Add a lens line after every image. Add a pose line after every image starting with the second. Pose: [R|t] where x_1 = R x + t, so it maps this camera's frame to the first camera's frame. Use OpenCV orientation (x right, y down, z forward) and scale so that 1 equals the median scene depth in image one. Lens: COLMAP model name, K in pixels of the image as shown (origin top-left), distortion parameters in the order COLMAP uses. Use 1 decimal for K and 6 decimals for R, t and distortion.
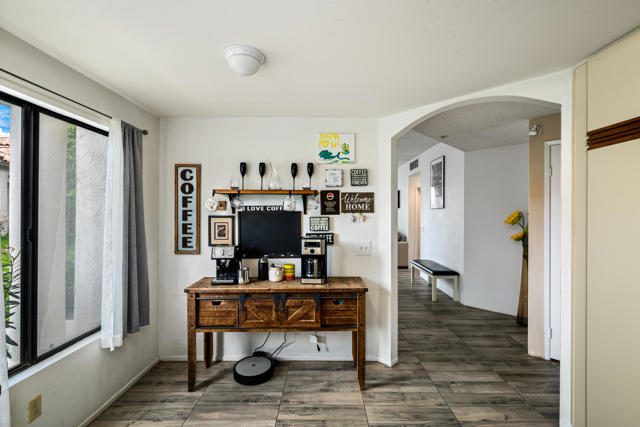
lens RADIAL K [[292.0, 0, 319.6], [0, 292.0, 212.9], [0, 0, 1]] dist [0.003034, -0.001507]
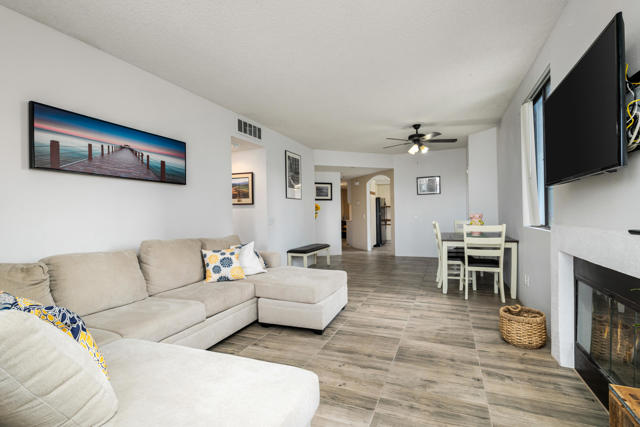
lens RADIAL K [[292.0, 0, 306.4], [0, 292.0, 214.7], [0, 0, 1]] dist [0.003034, -0.001507]
pose [[-0.904454, 0.028697, 0.425605, -0.217019], [0.030886, 0.999521, -0.001758, 0.098430], [-0.425452, 0.011555, -0.904907, 4.108975]]
